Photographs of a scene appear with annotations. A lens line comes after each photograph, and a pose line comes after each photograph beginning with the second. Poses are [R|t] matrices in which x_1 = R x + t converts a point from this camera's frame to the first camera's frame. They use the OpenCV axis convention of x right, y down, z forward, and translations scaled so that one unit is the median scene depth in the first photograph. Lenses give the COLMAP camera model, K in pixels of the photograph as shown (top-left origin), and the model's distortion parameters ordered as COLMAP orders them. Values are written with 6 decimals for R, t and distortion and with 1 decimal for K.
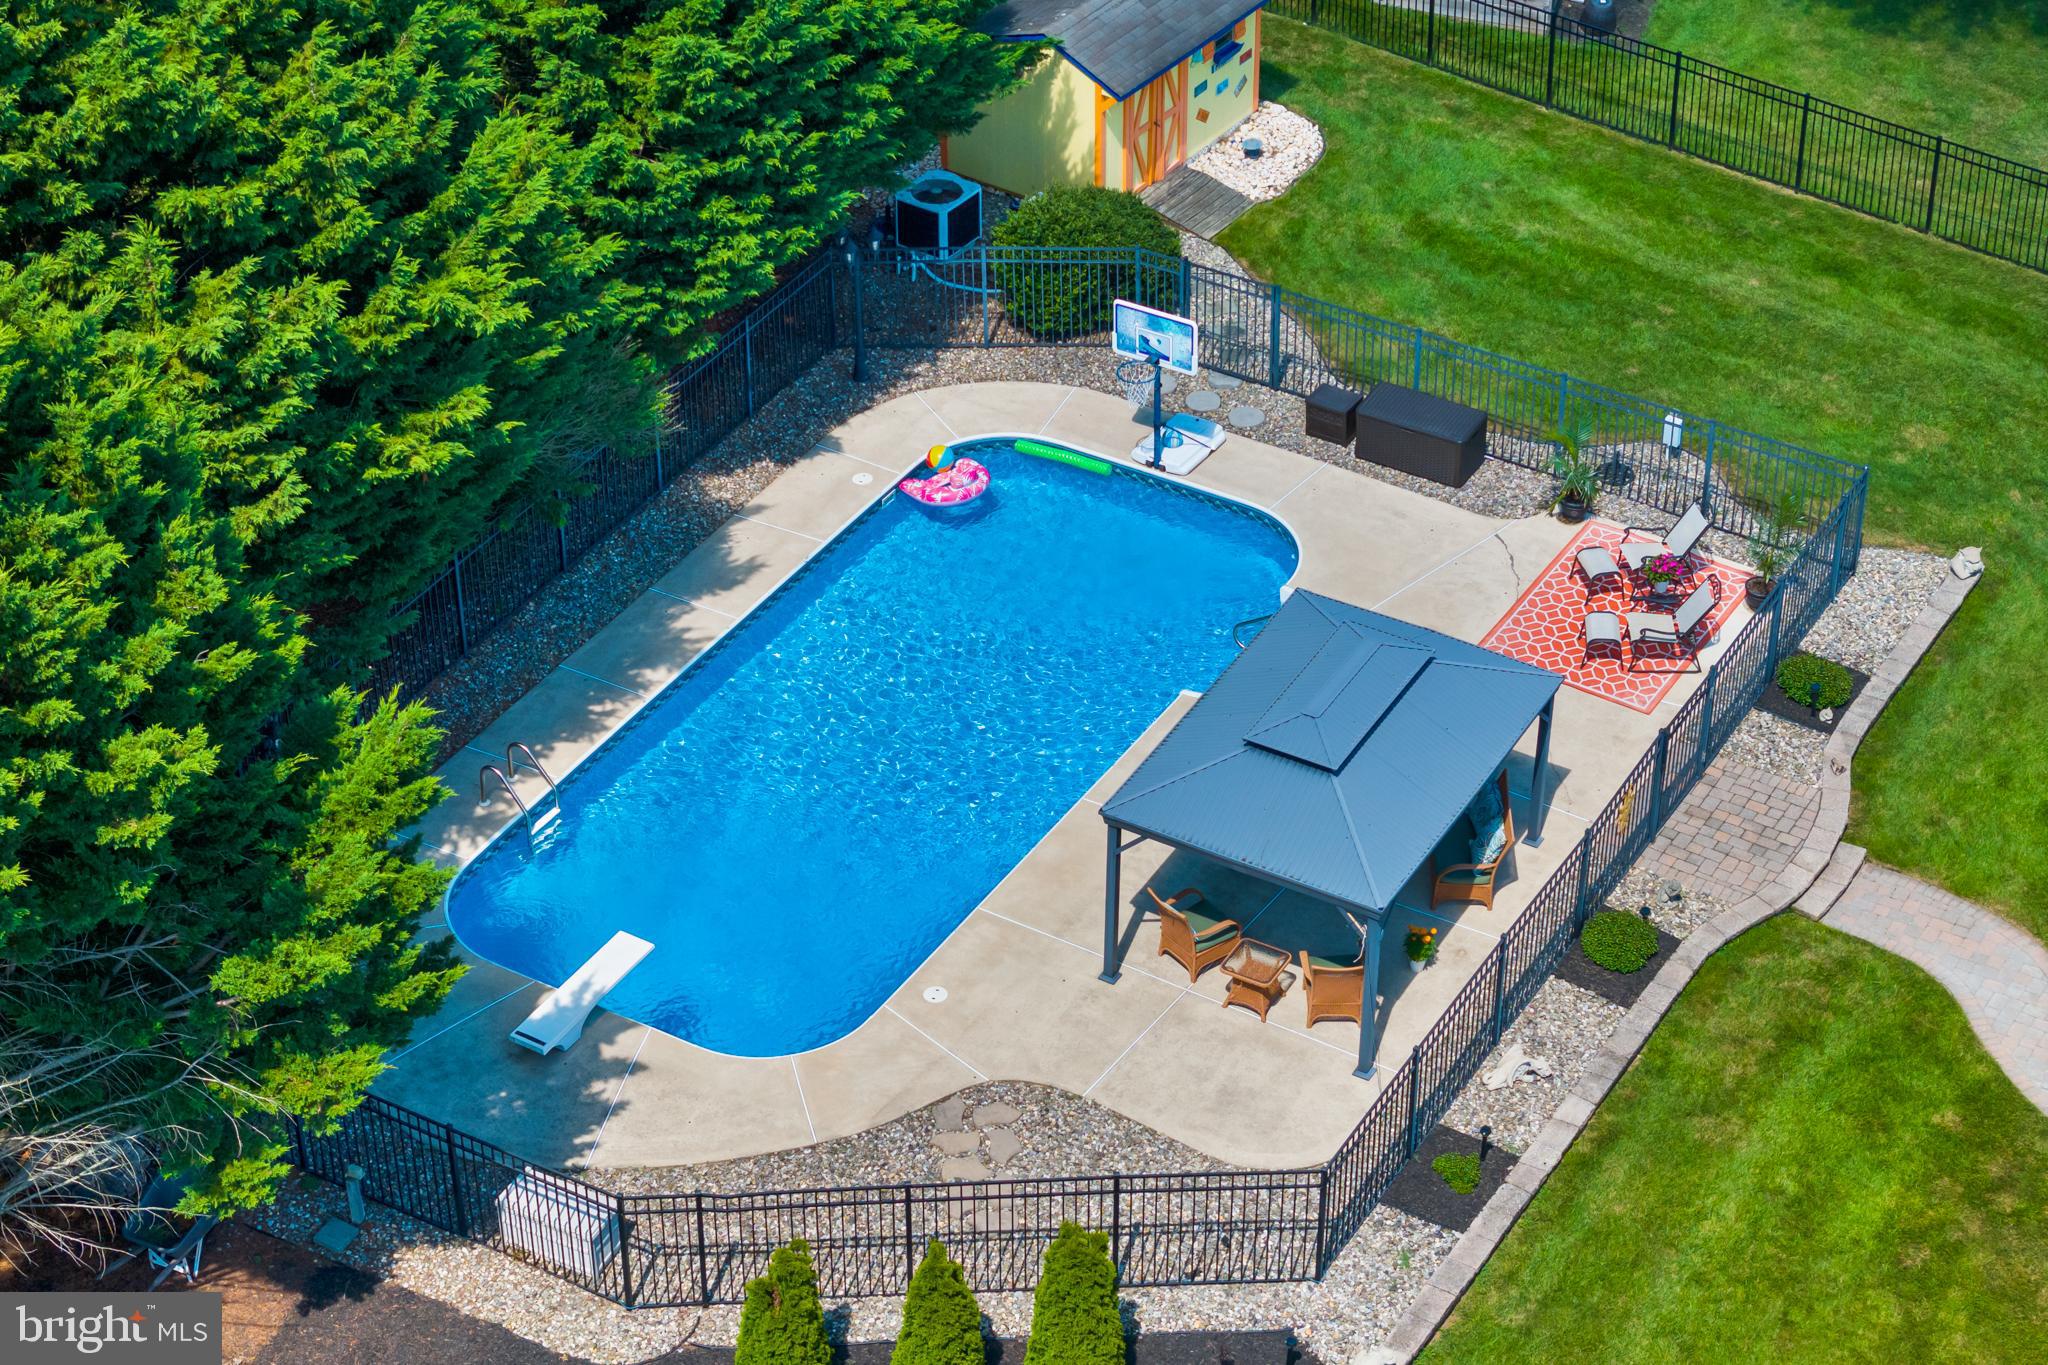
lens RADIAL K [[4260.1, 0, 1024.0], [0, 4260.1, 682.5], [0, 0, 1]] dist [-0.139732, -0.020568]
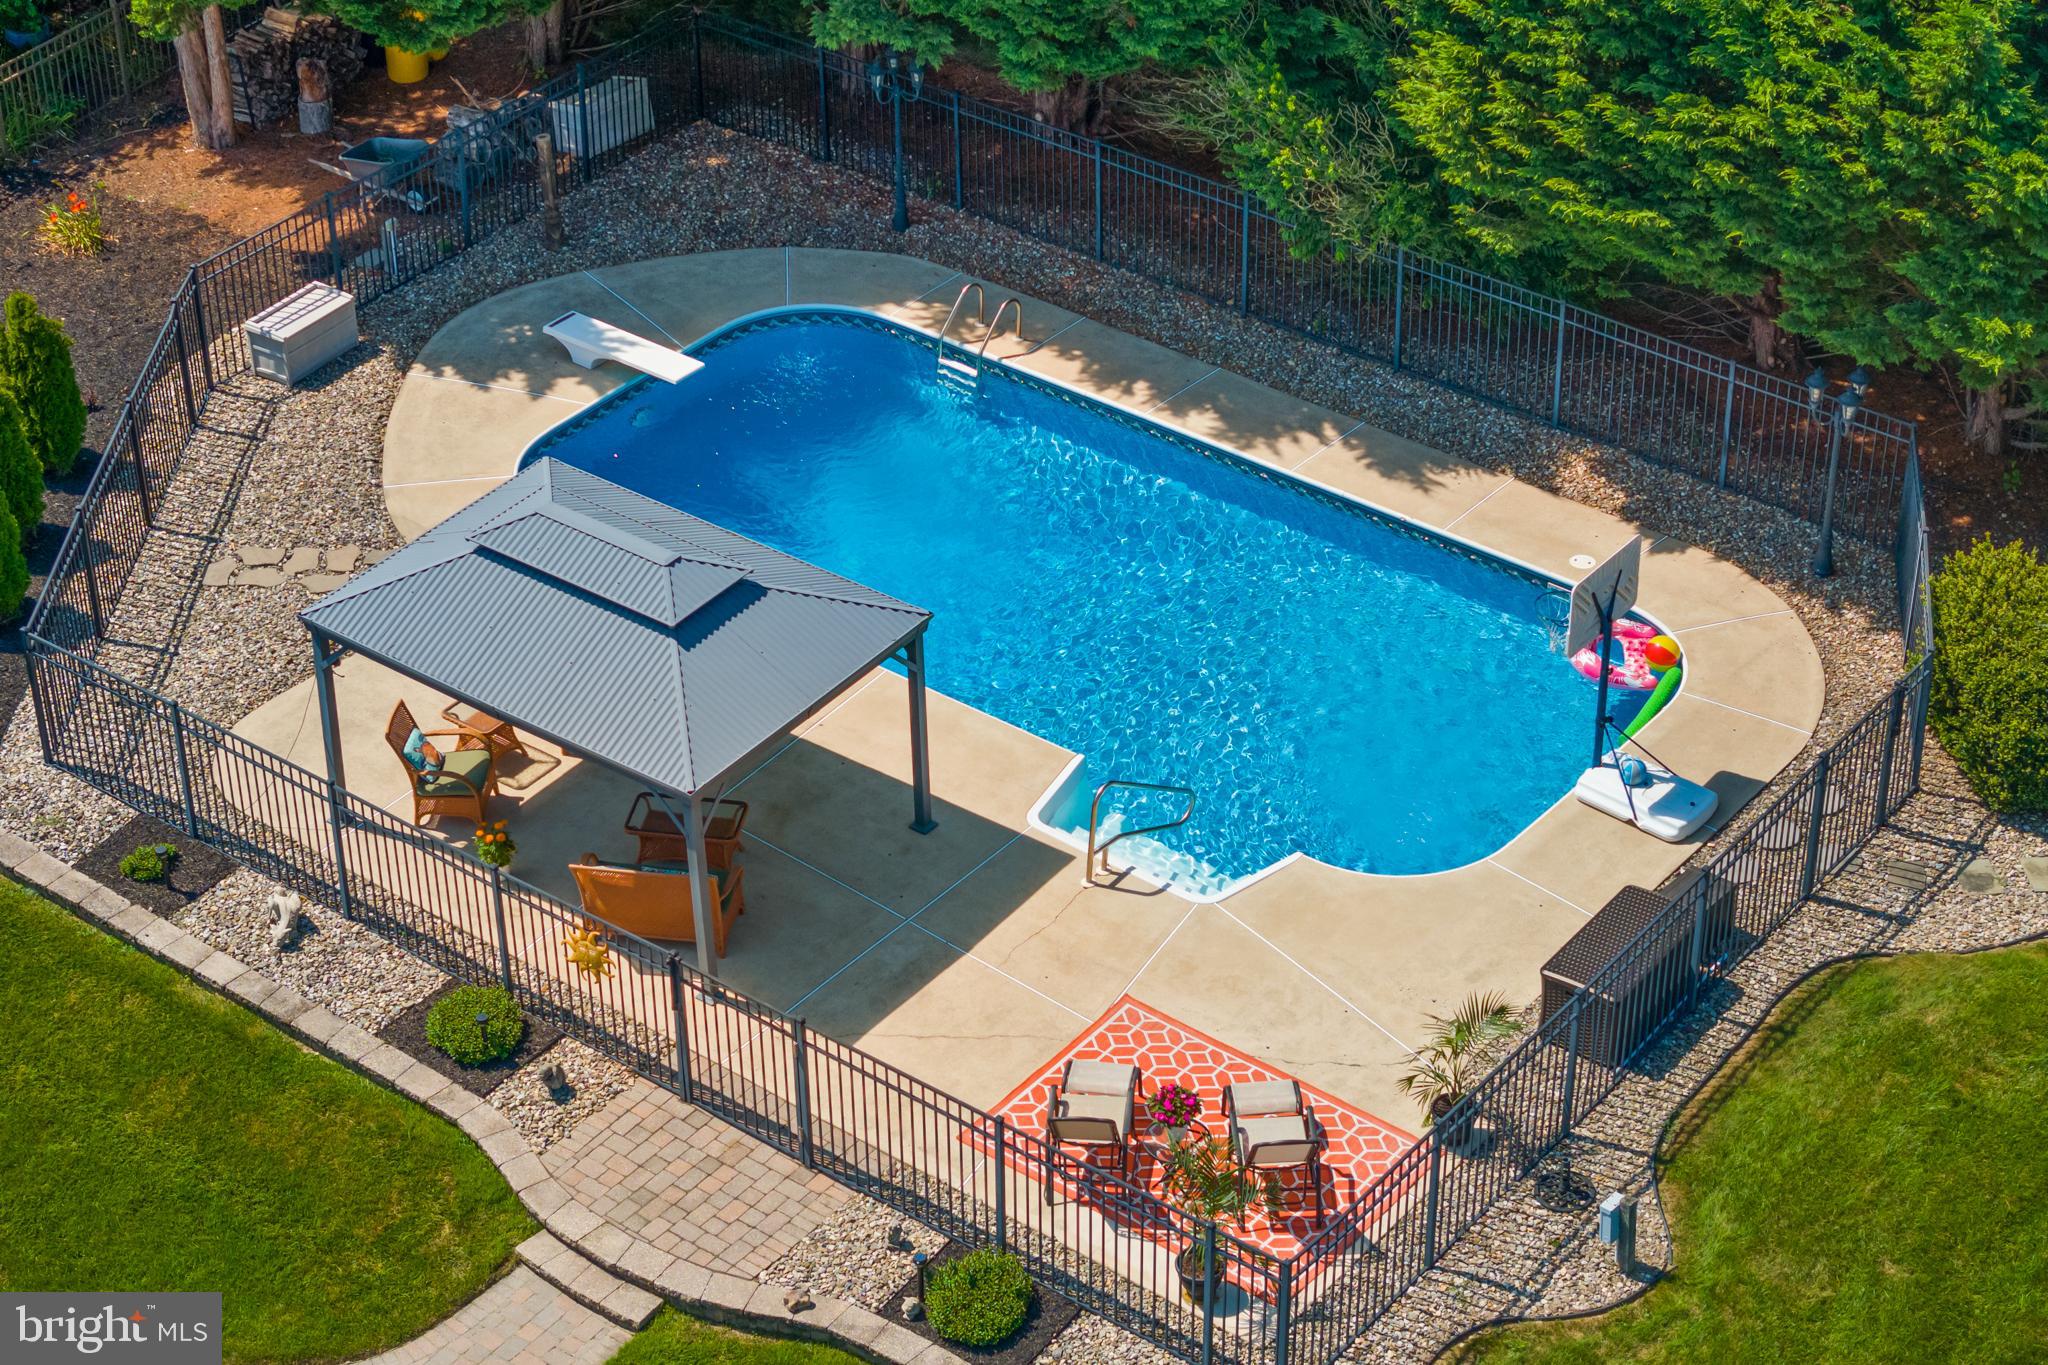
lens RADIAL K [[4154.4, 0, 1024.0], [0, 4154.4, 682.5], [0, 0, 1]] dist [-0.242171, 1.873229]
pose [[-0.126617, 0.569027, -0.812512, 0.687072], [-0.578417, 0.623082, 0.526501, -0.424454], [0.805855, 0.536635, 0.250242, 0.822017]]
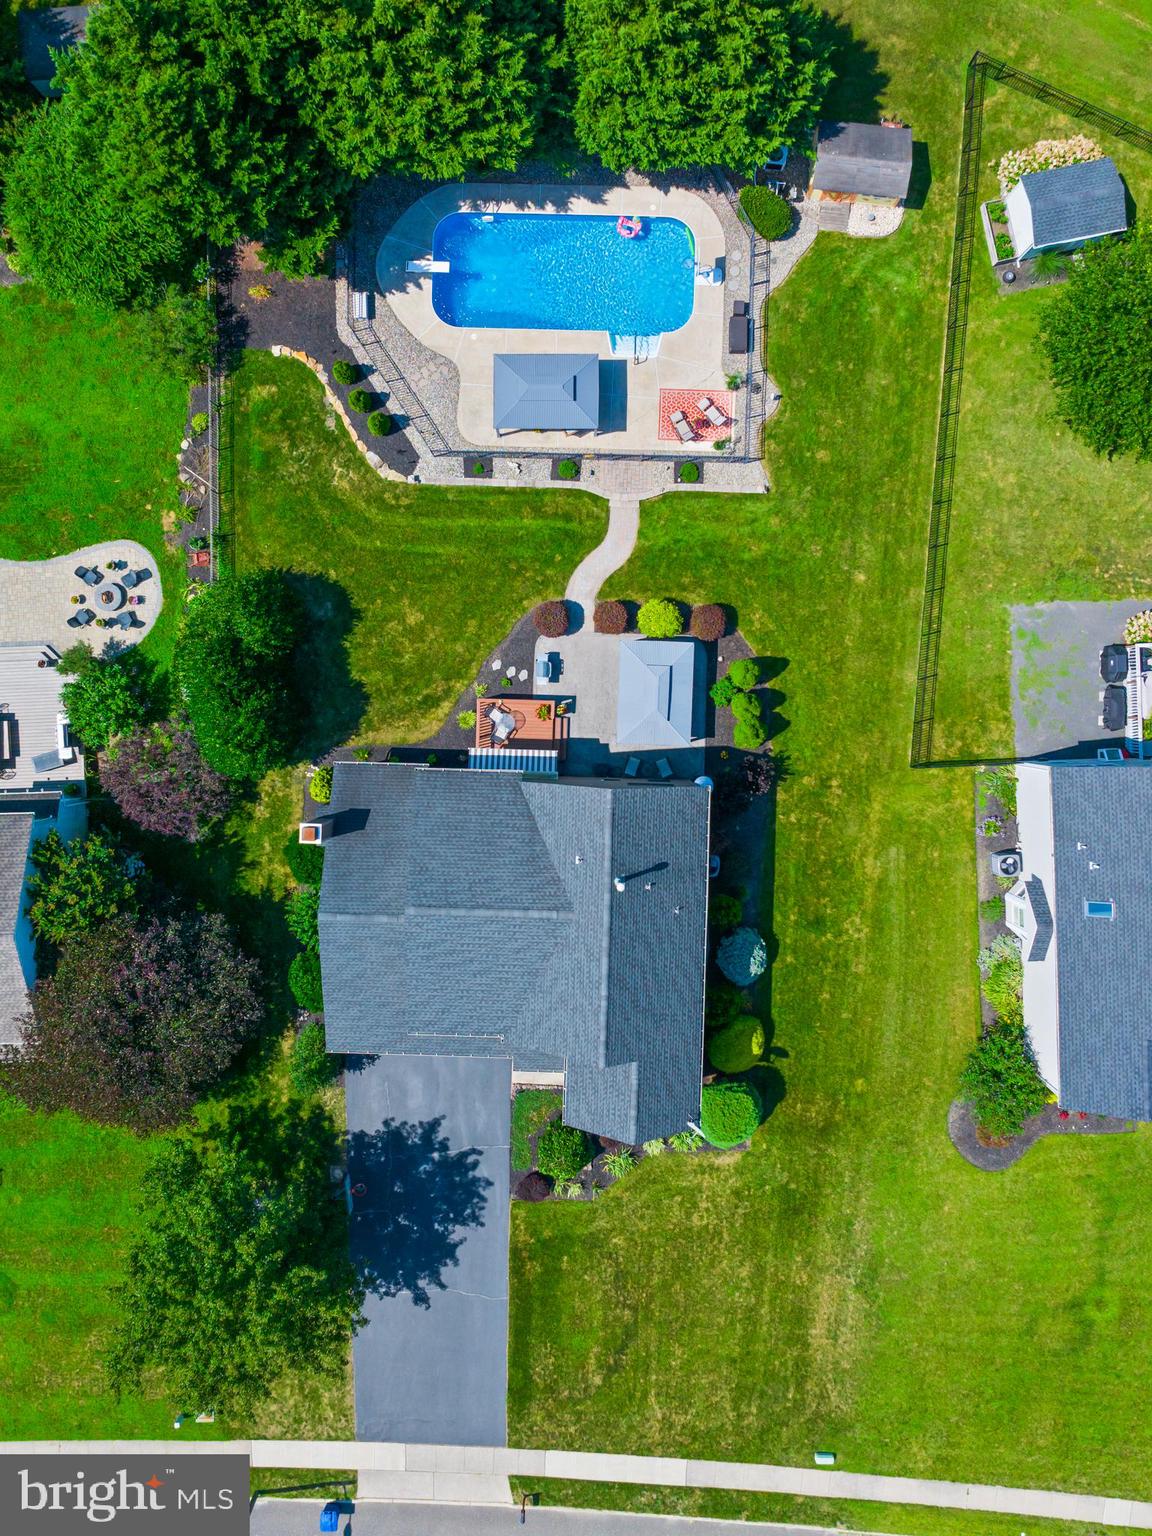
lens RADIAL K [[1356.0, 0, 576.0], [0, 1356.0, 768.0], [0, 0, 1]] dist [-0.038136, -0.004679]
pose [[0.491081, 0.870940, 0.017428, 0.363679], [-0.509250, 0.270794, 0.816906, -0.919611], [0.706756, -0.410042, 0.576508, 0.107634]]
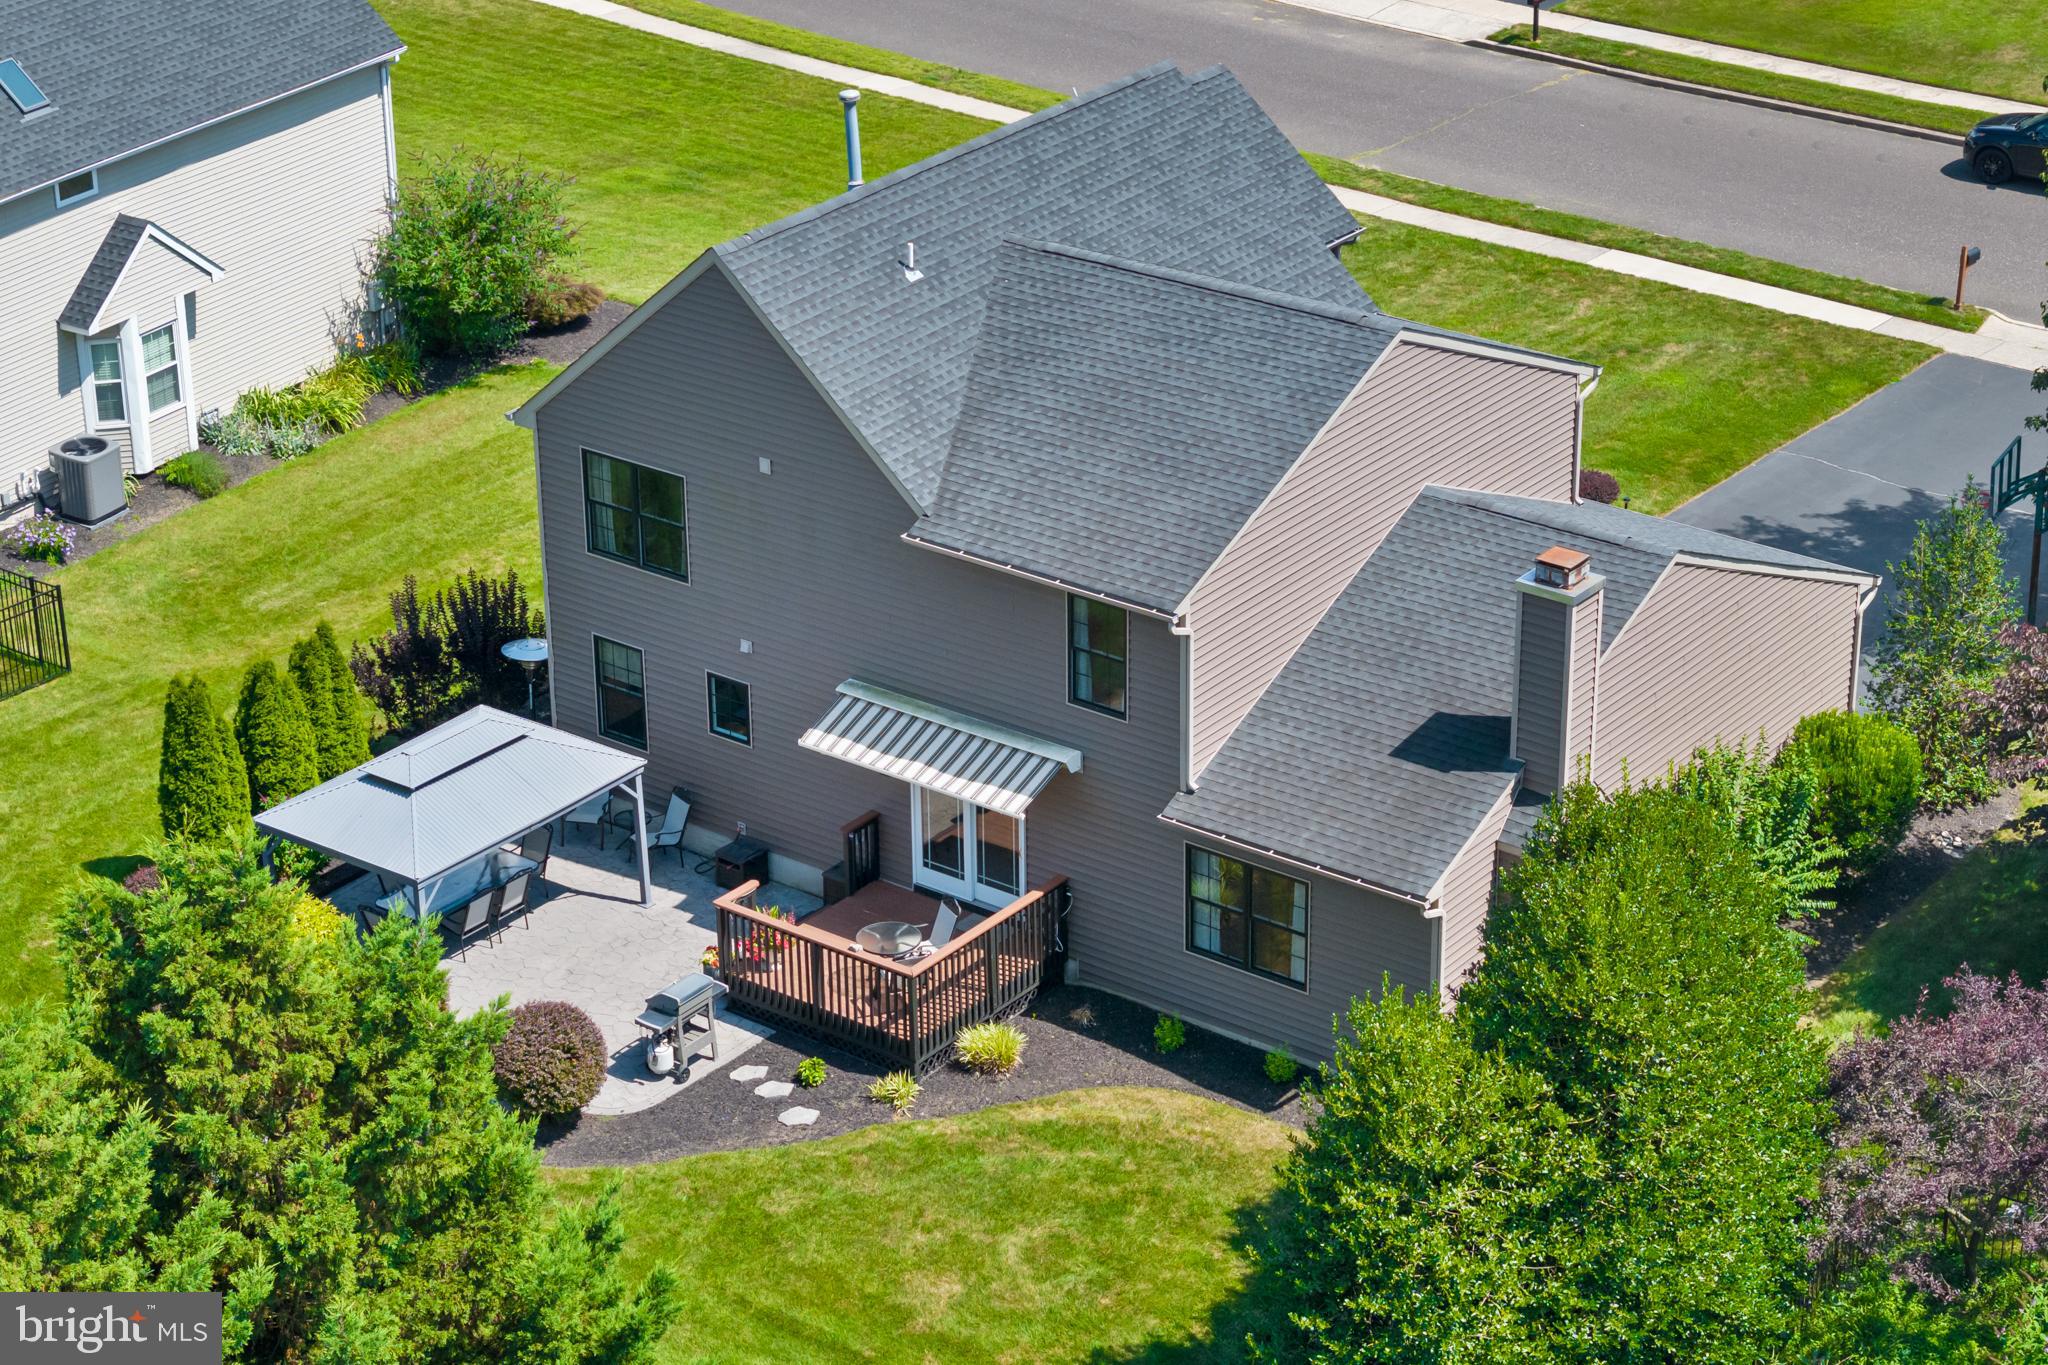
lens RADIAL K [[4260.1, 0, 1024.0], [0, 4260.1, 682.5], [0, 0, 1]] dist [-0.139732, -0.020568]
pose [[0.106568, -0.415257, 0.903440, -0.741015], [0.596693, 0.753525, 0.275965, -0.220639], [-0.795362, 0.509668, 0.328083, 0.350032]]
